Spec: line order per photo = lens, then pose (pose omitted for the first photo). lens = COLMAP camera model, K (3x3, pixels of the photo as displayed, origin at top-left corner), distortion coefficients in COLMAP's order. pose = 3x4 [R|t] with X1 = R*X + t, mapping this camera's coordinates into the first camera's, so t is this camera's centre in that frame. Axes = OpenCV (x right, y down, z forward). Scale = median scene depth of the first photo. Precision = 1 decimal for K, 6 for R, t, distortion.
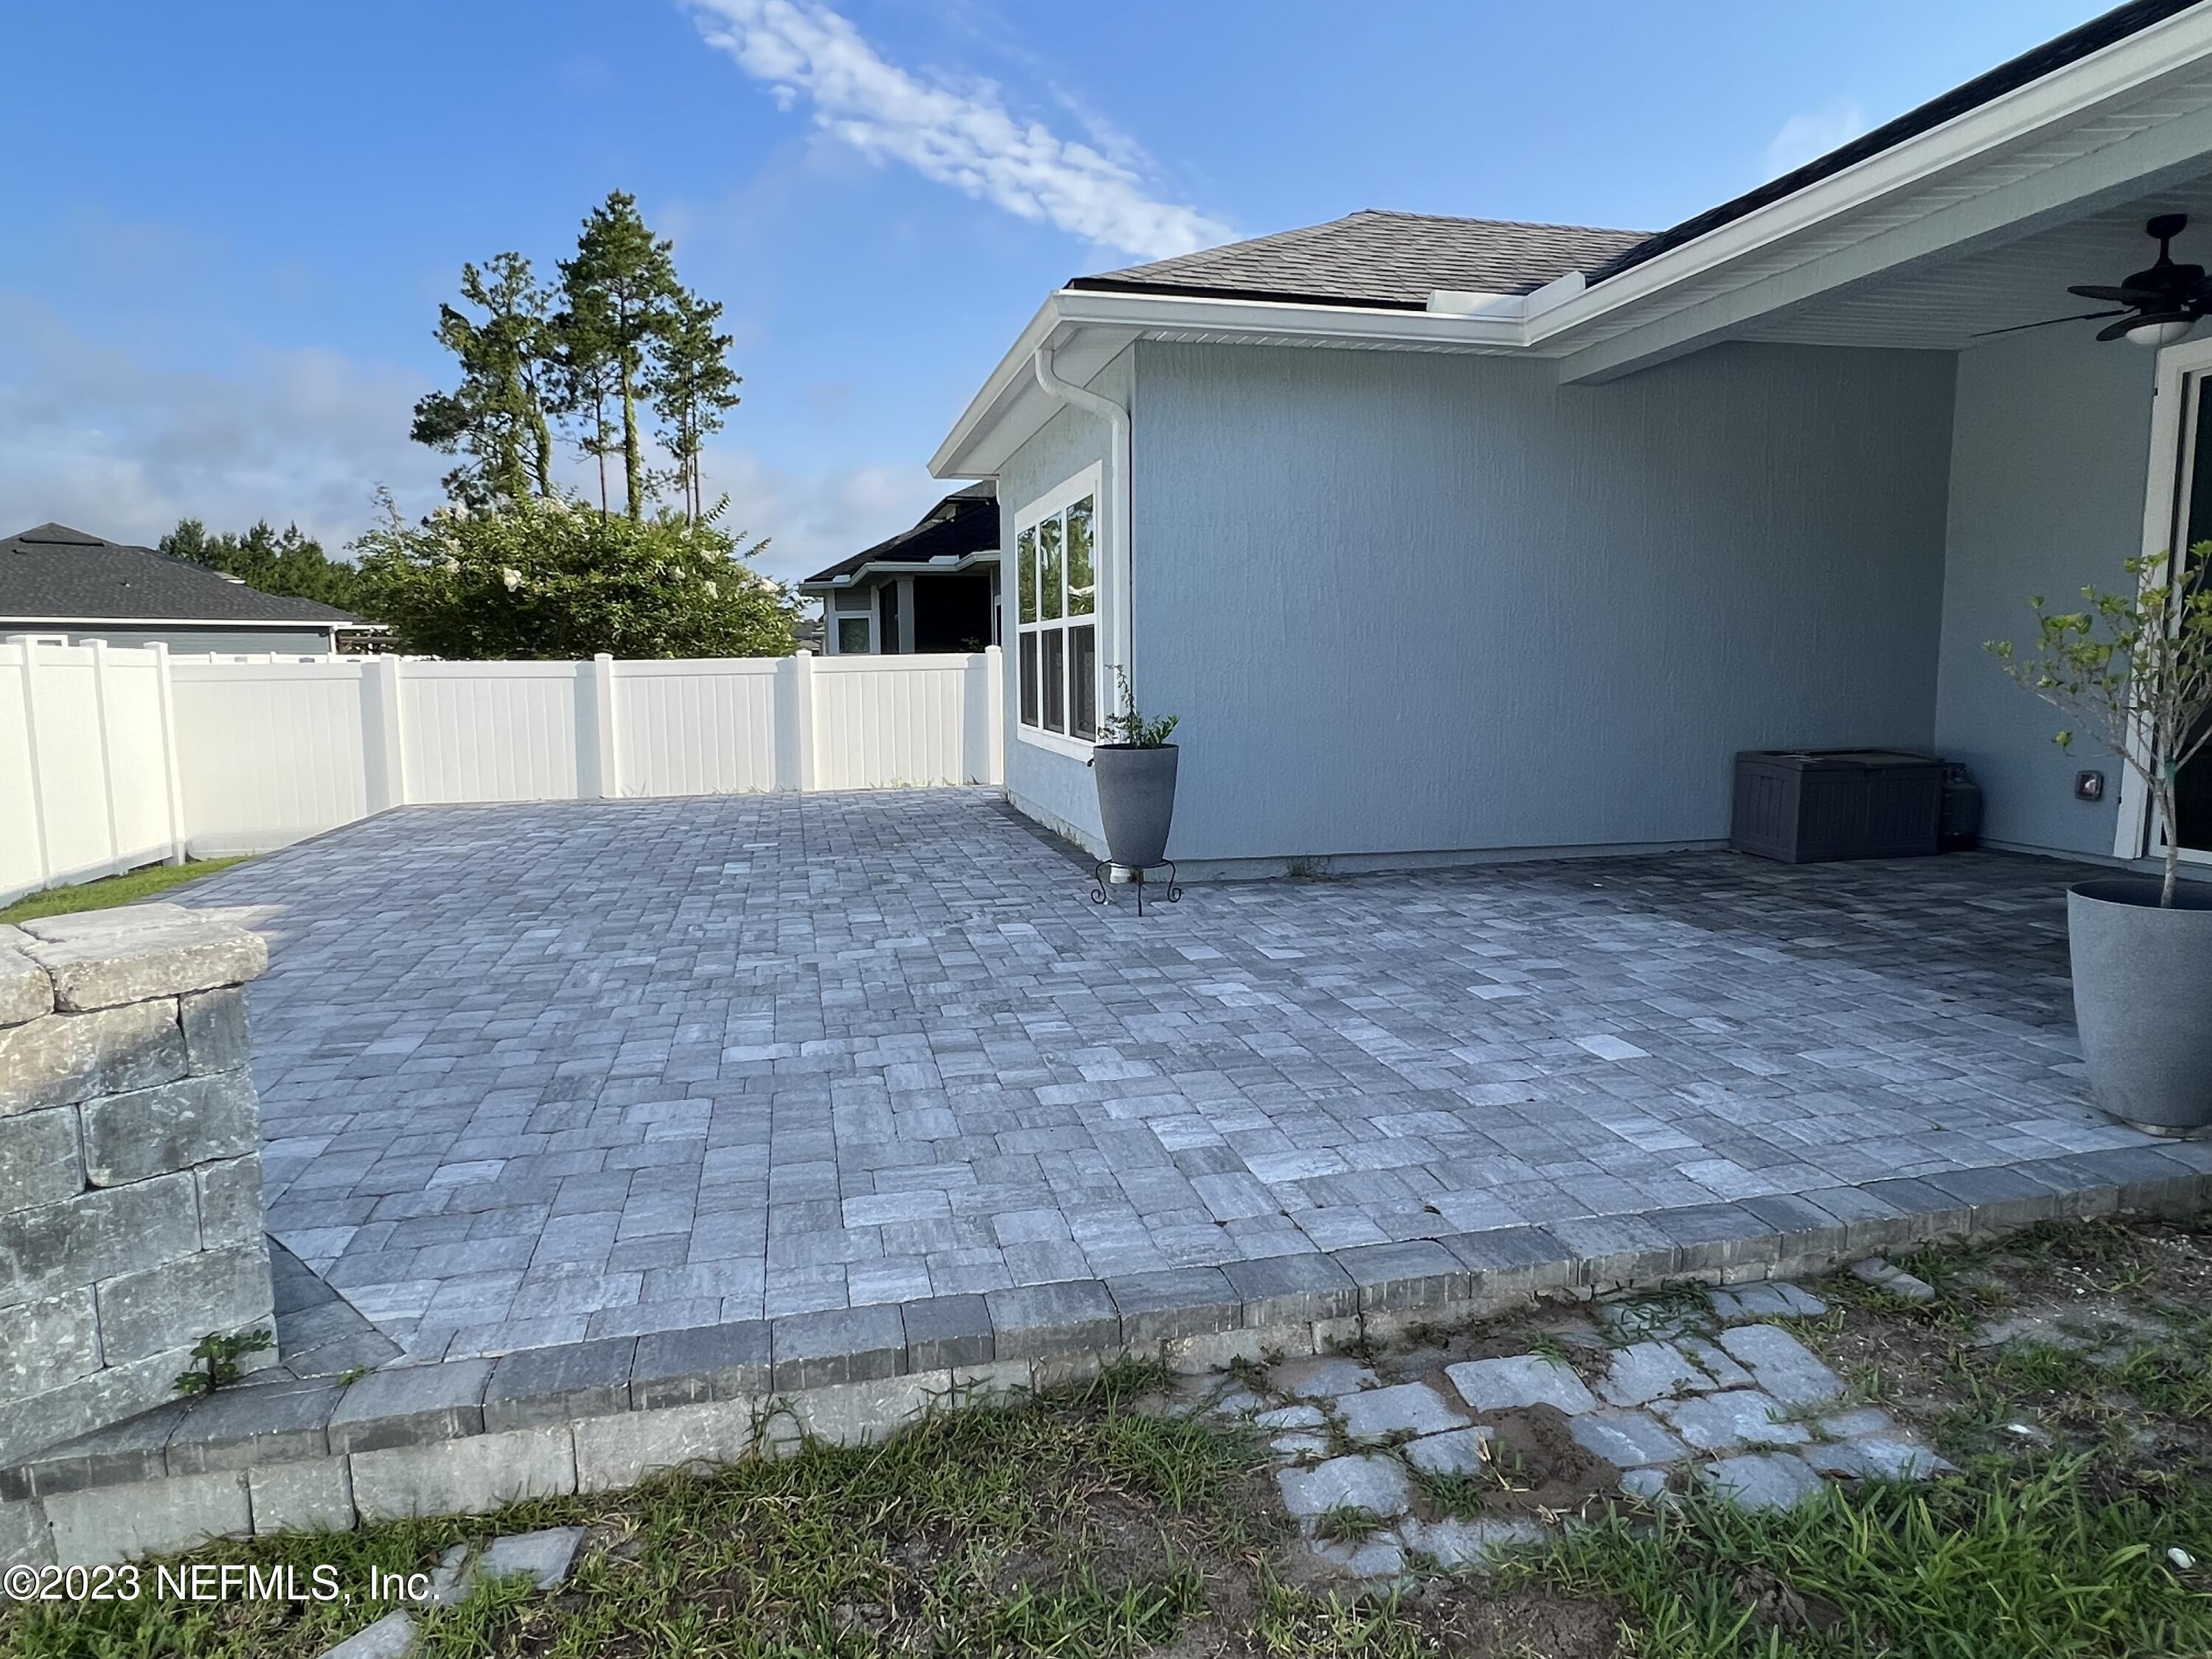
lens RADIAL K [[1340.5, 0, 1104.8], [0, 1340.5, 827.9], [0, 0, 1]] dist [-0.000710, 0.000254]
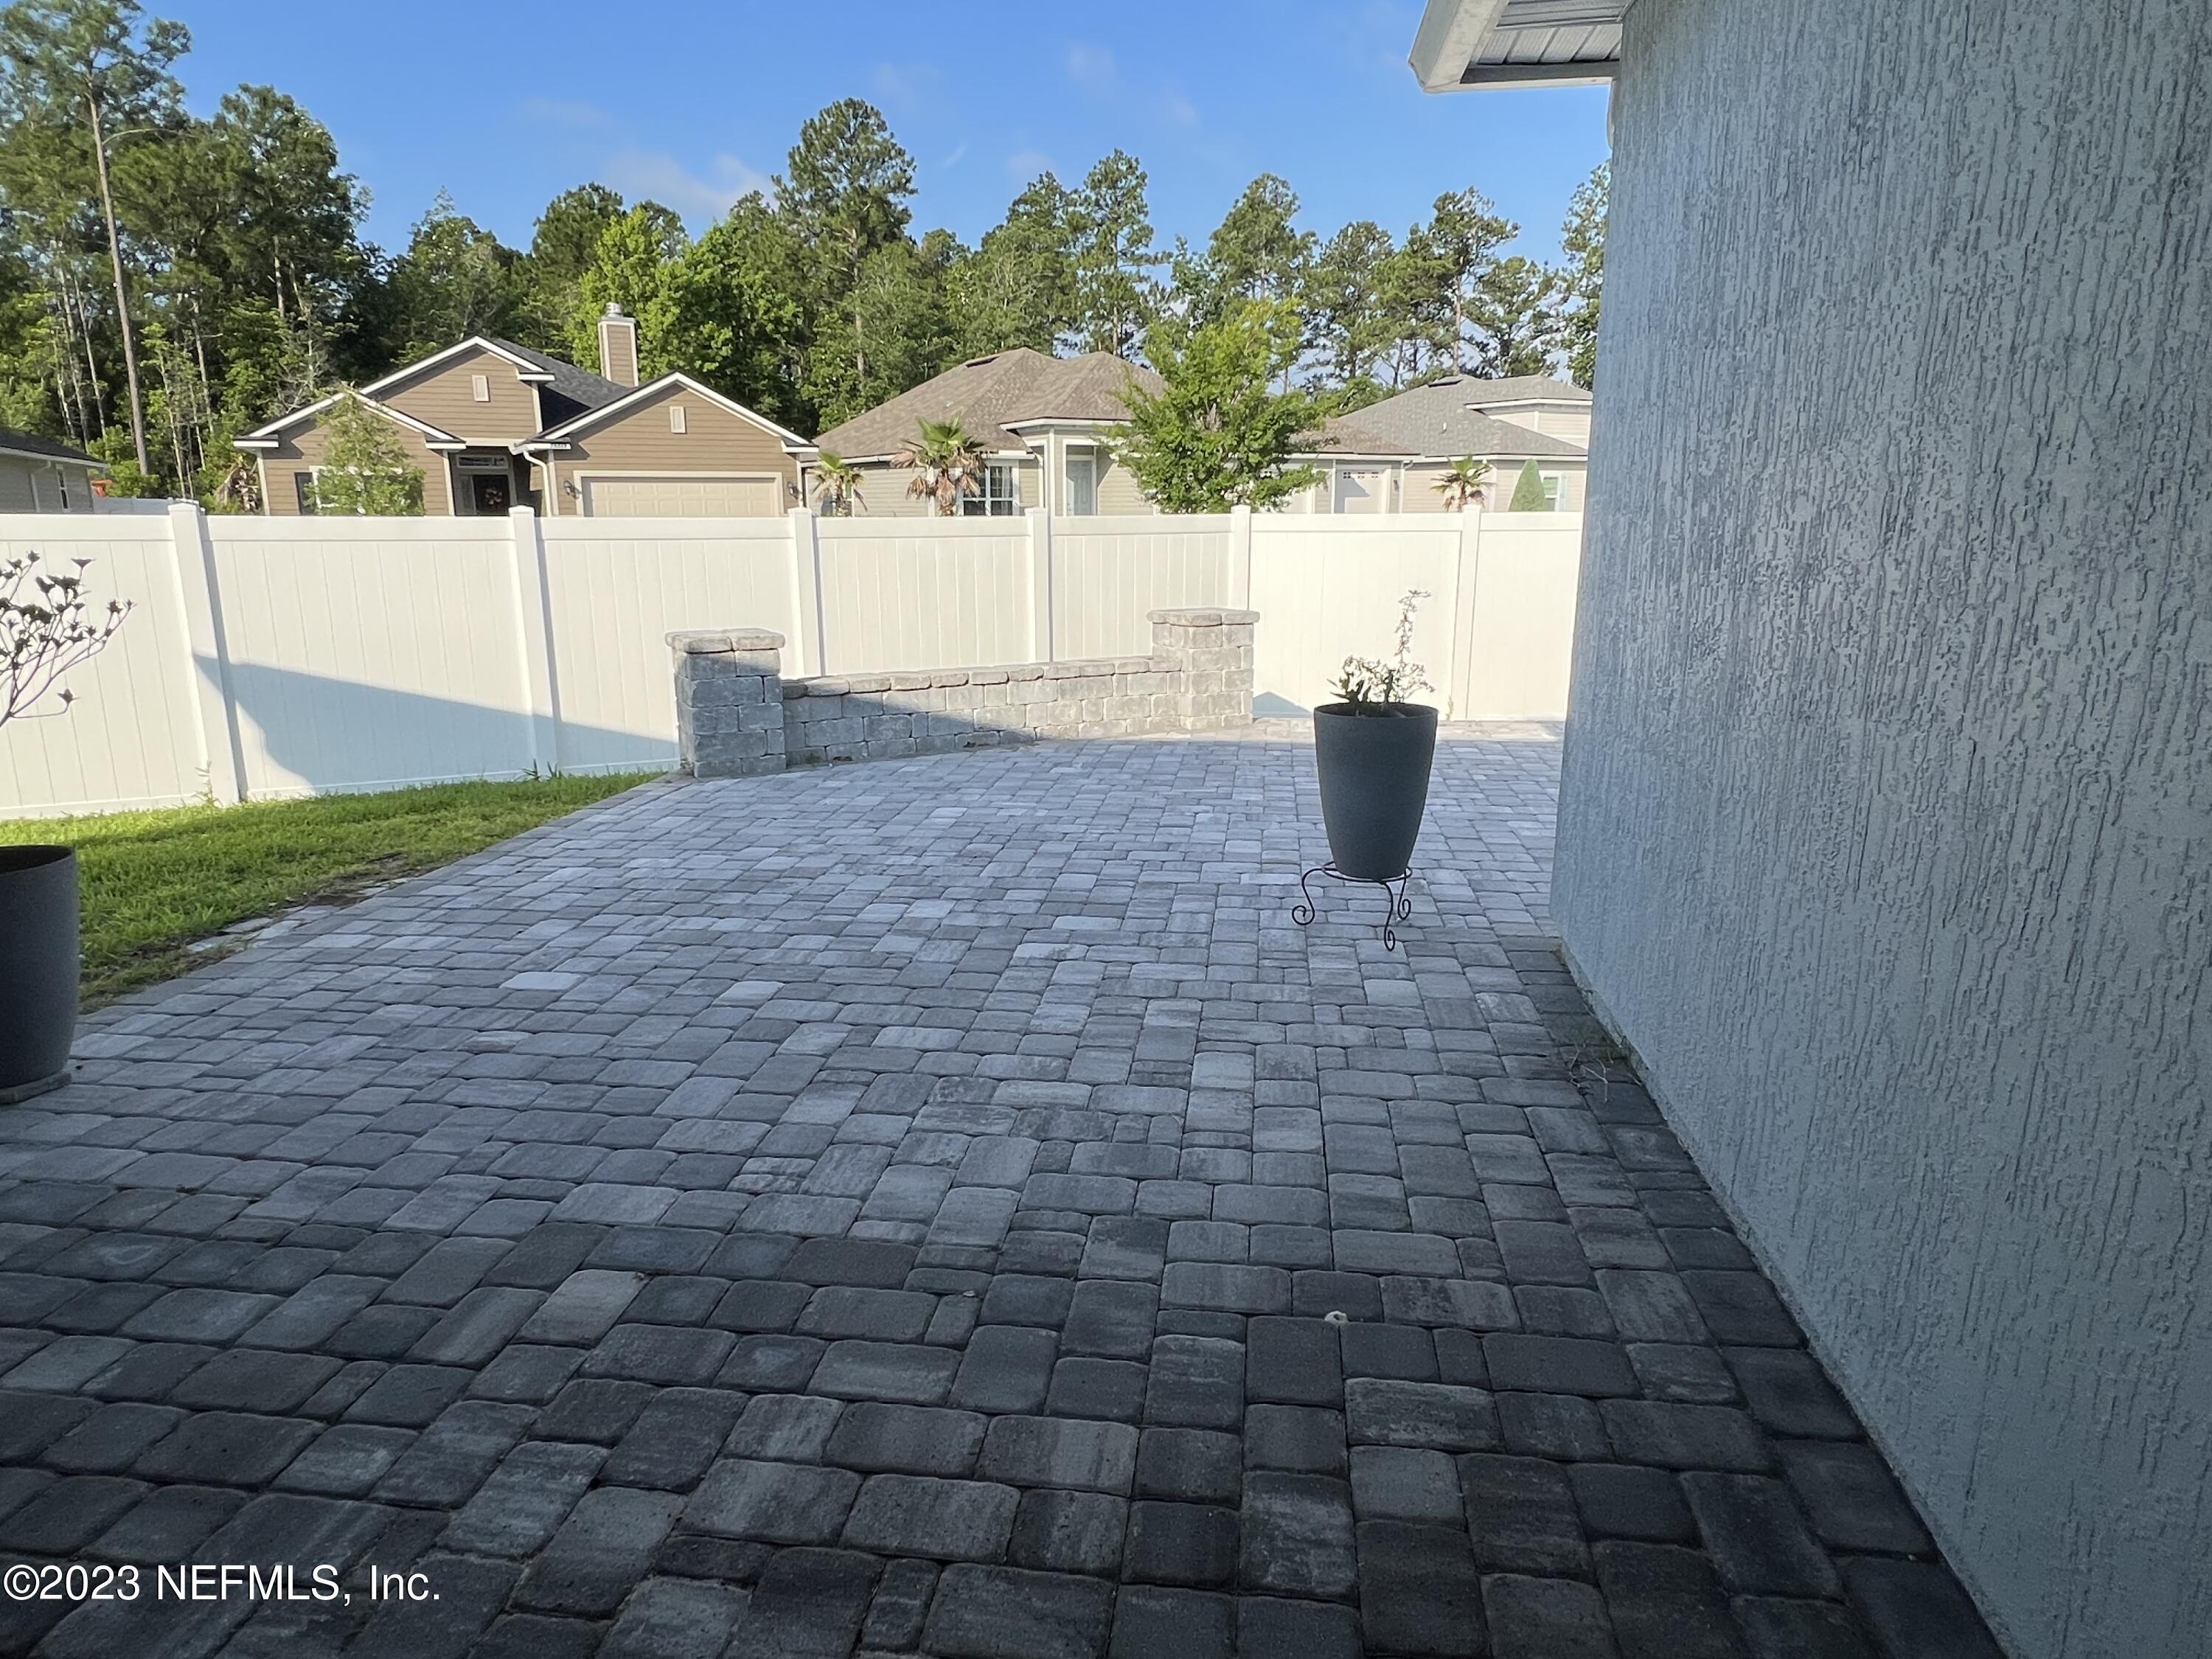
lens RADIAL K [[1340.5, 0, 1103.0], [0, 1340.5, 829.9], [0, 0, 1]] dist [-0.000710, 0.000254]
pose [[-0.350744, 0.230777, -0.907591, 1.134570], [-0.110280, 0.952238, 0.284748, -0.287832], [0.929955, 0.199963, -0.308542, 1.694034]]
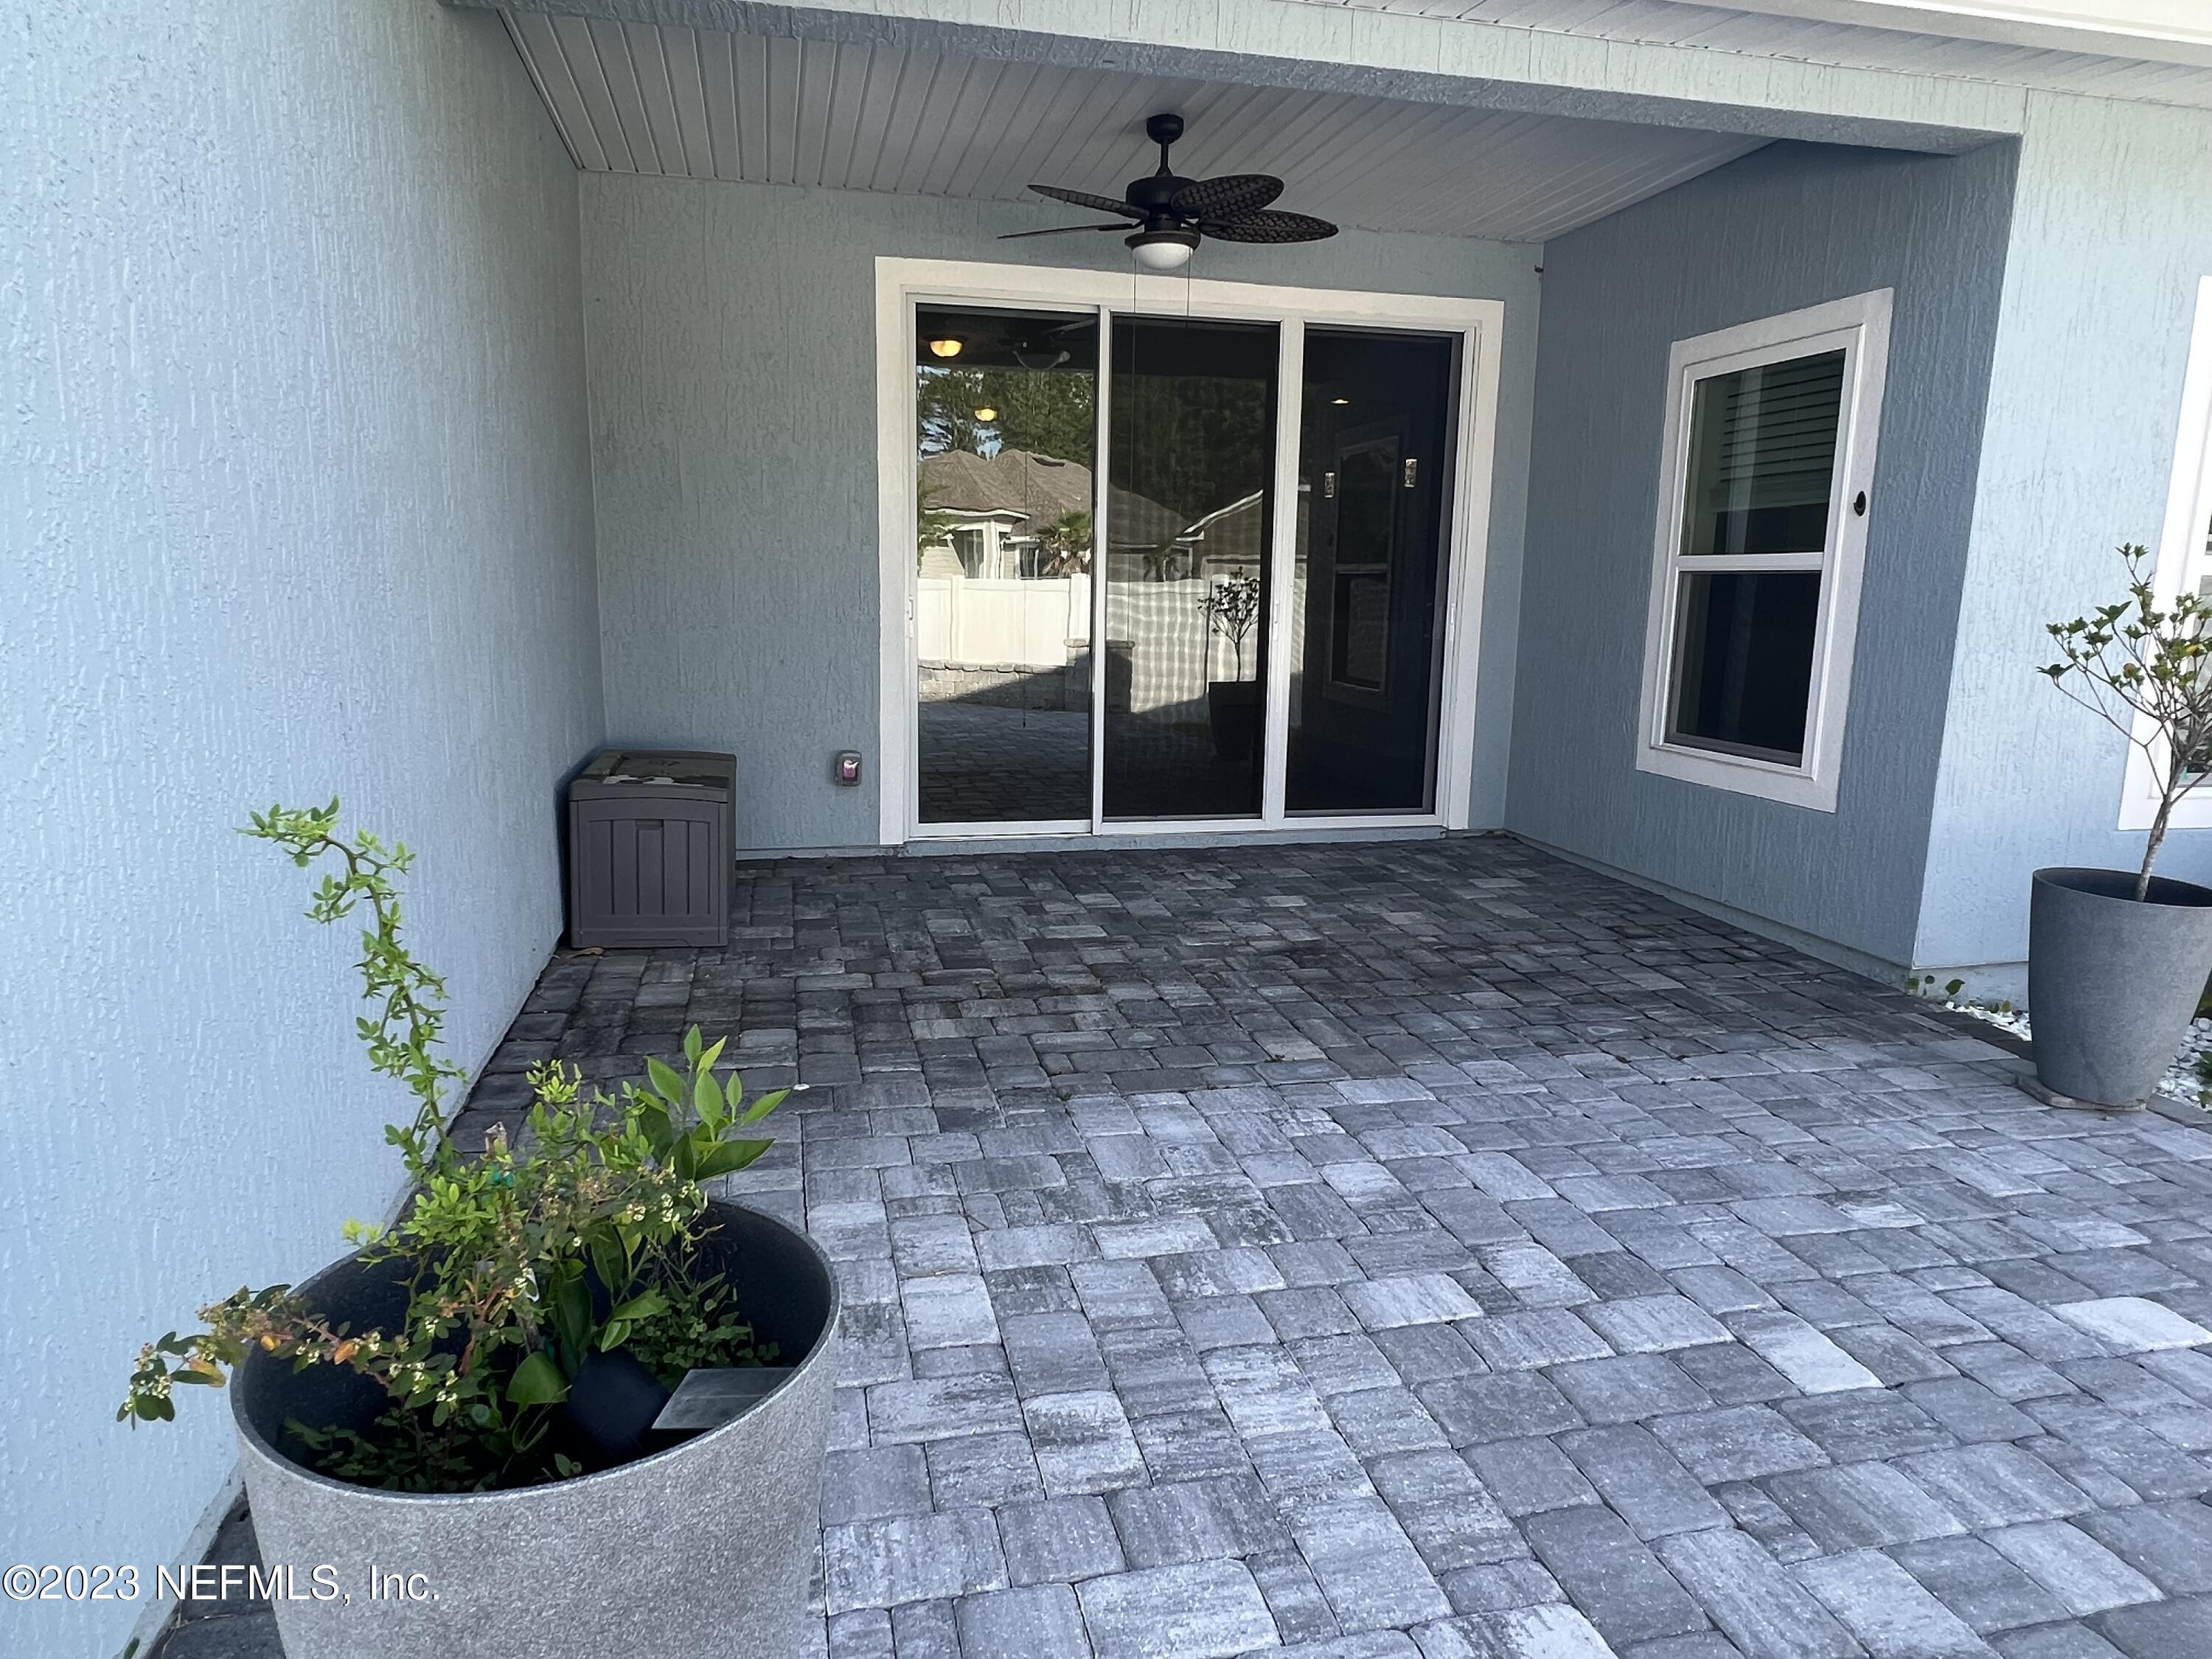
lens RADIAL K [[1340.5, 0, 1103.7], [0, 1340.5, 832.0], [0, 0, 1]] dist [-0.000710, 0.000254]
pose [[-0.001901, -0.176685, 0.984266, -0.184024], [0.107743, 0.978502, 0.175858, -0.213007], [-0.994177, 0.106382, 0.017176, 1.430384]]
